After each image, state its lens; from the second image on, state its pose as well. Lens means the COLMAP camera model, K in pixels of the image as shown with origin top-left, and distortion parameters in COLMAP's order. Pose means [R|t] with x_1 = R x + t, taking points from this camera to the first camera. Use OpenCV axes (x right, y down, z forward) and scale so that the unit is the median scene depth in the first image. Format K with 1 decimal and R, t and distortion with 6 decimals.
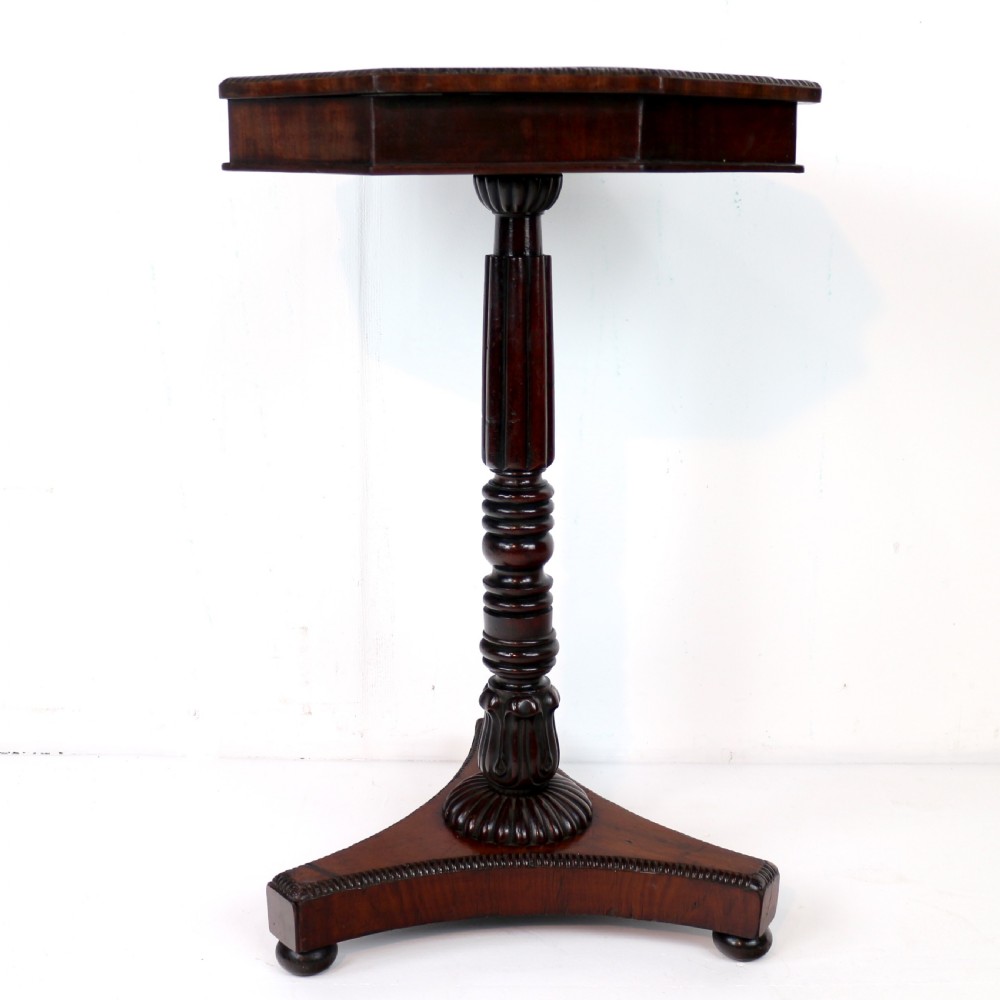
lens RADIAL K [[1606.3, 0, 483.8], [0, 1606.3, 501.1], [0, 0, 1]] dist [-0.133333, -0.112205]
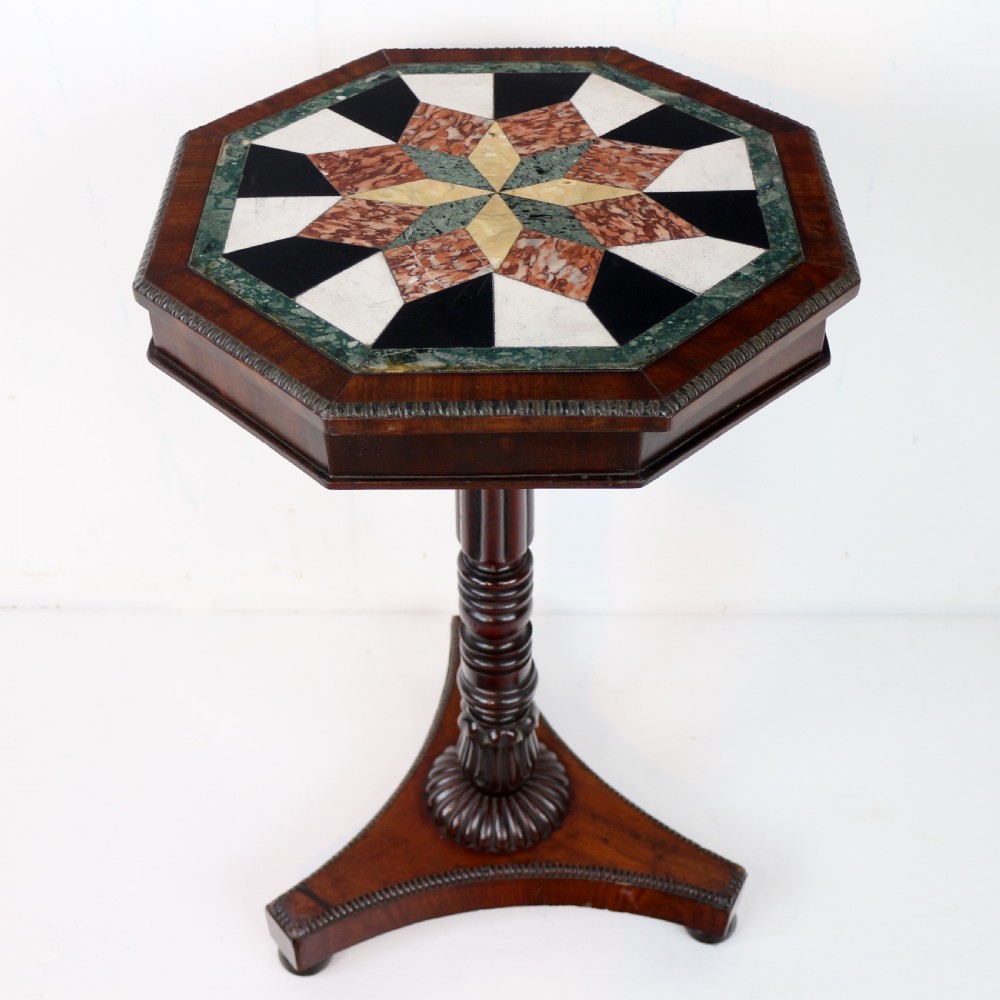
lens RADIAL K [[1638.2, 0, 453.5], [0, 1638.2, 512.5], [0, 0, 1]] dist [-0.121097, -0.119837]
pose [[0.999594, -0.028491, 0.000374, -0.002803], [0.024673, 0.872078, 0.488744, -0.508106], [-0.014251, -0.488536, 0.872427, 0.177907]]
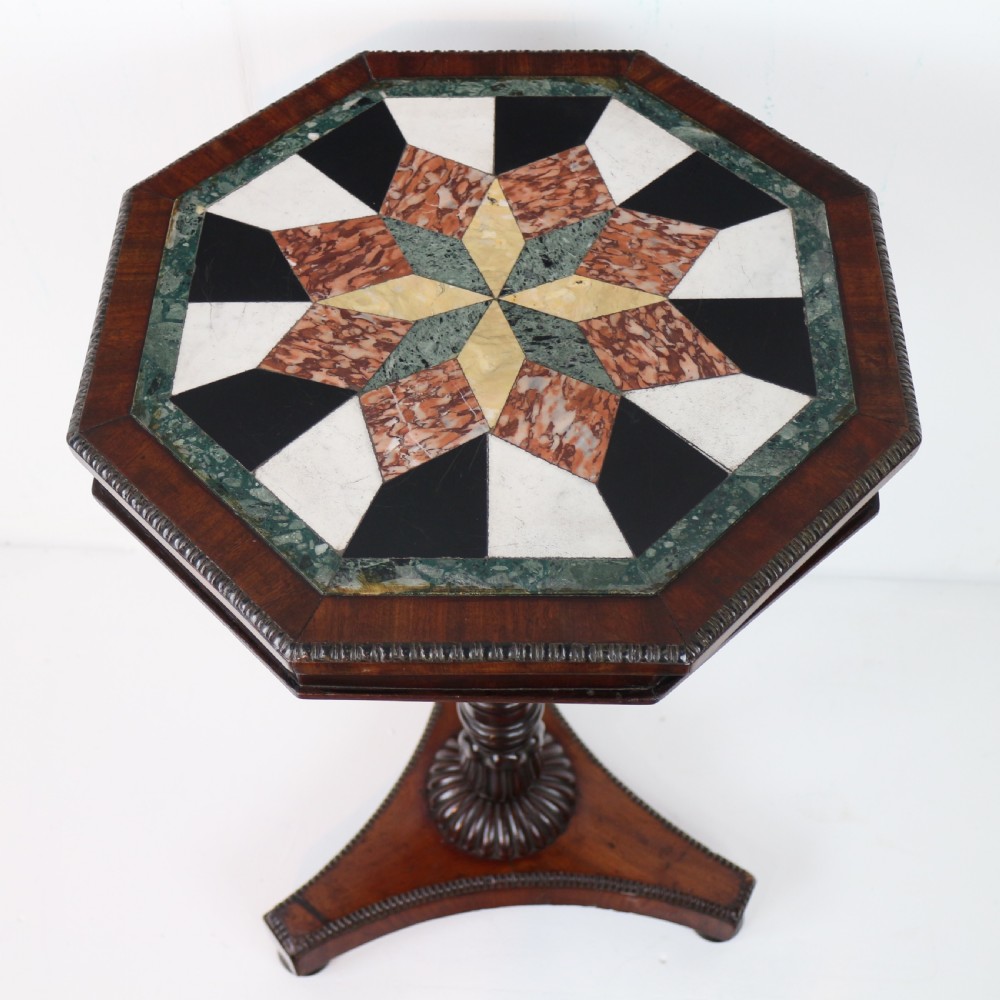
lens RADIAL K [[1606.3, 0, 483.8], [0, 1606.3, 501.1], [0, 0, 1]] dist [-0.133333, -0.112205]
pose [[0.999614, -0.027677, -0.002243, 0.017698], [0.022172, 0.746938, 0.664524, -0.631755], [-0.016717, -0.664317, 0.747264, 0.400896]]
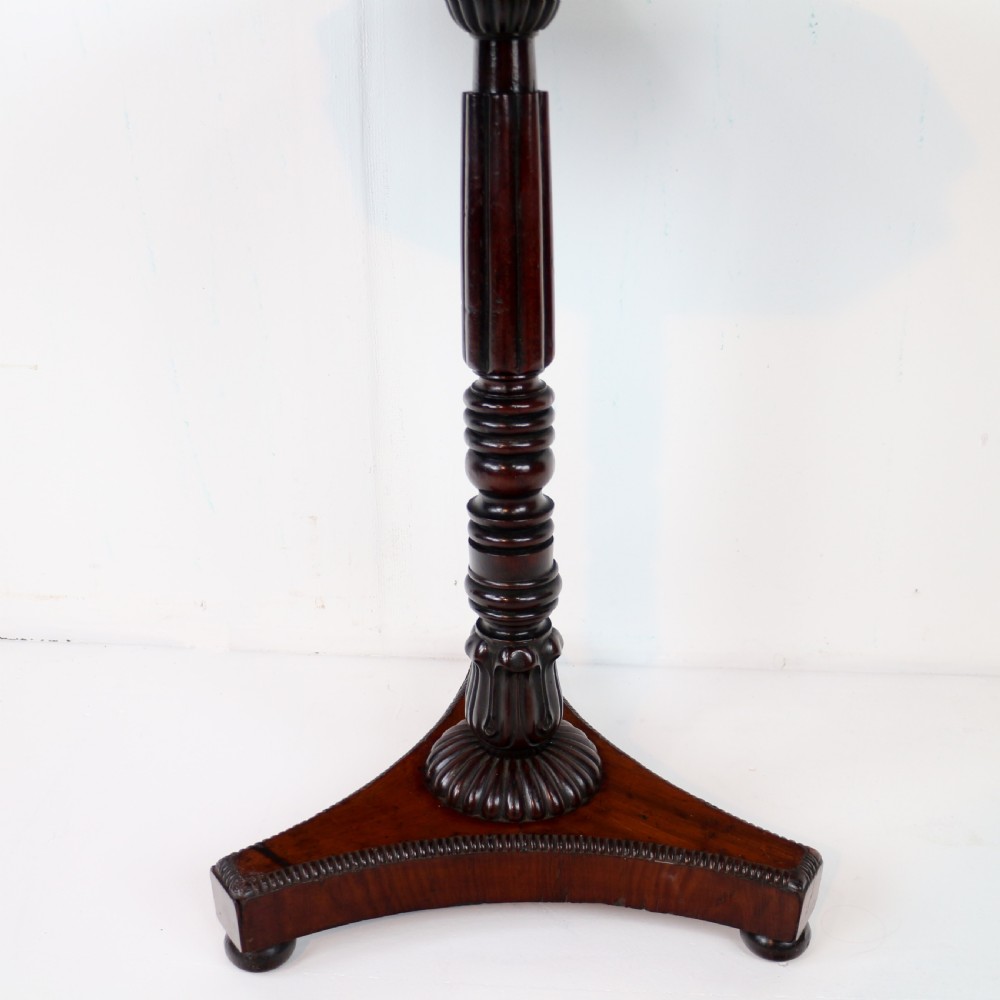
lens RADIAL K [[1294.5, 0, 502.9], [0, 1294.5, 517.5], [0, 0, 1]] dist [-0.160377, 0.056111]
pose [[0.999331, 0.004229, -0.036339, 0.042168], [0.001739, 0.986681, 0.162656, -0.051744], [0.036543, -0.162611, 0.986013, 0.366779]]
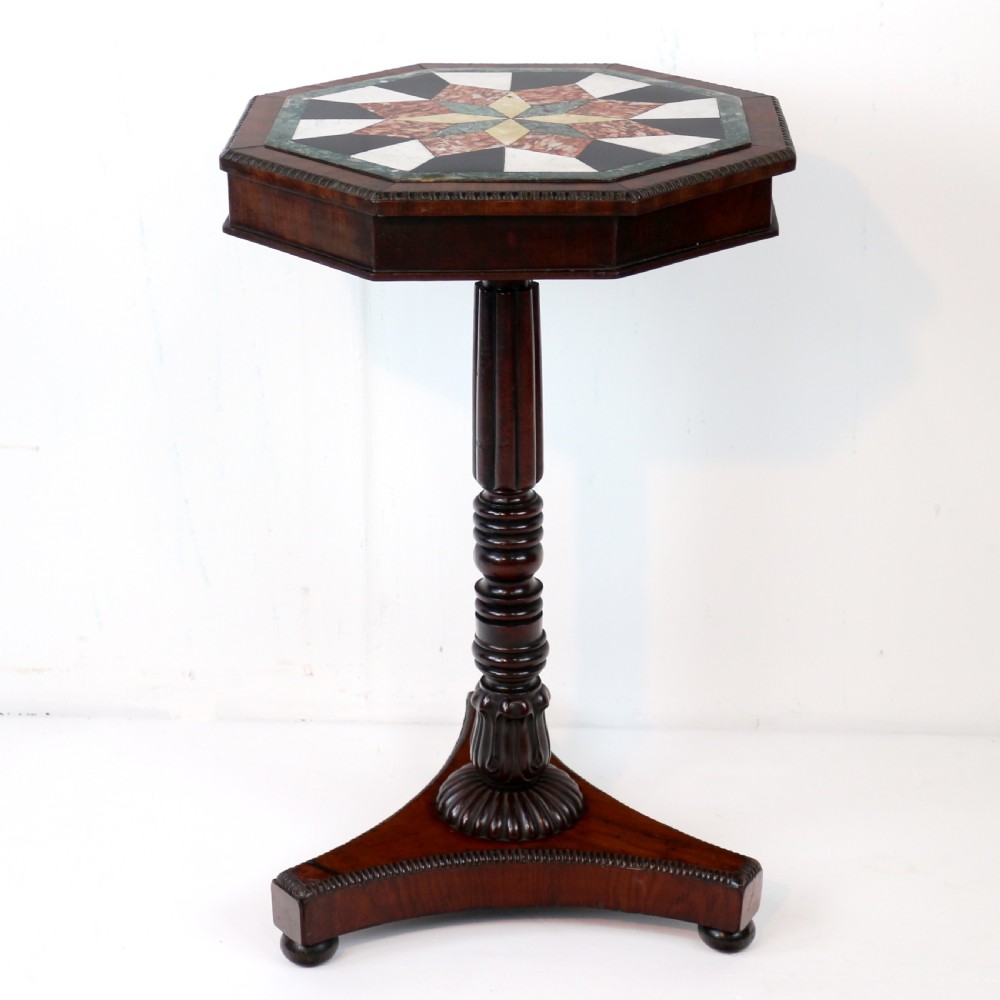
lens RADIAL K [[2657.1, 0, 462.9], [0, 2657.1, 502.1], [0, 0, 1]] dist [0.045439, -0.175328]
pose [[0.999972, -0.006828, -0.003089, -0.002351], [0.007227, 0.987690, 0.156254, -0.276105], [0.001984, -0.156272, 0.987712, -0.683843]]
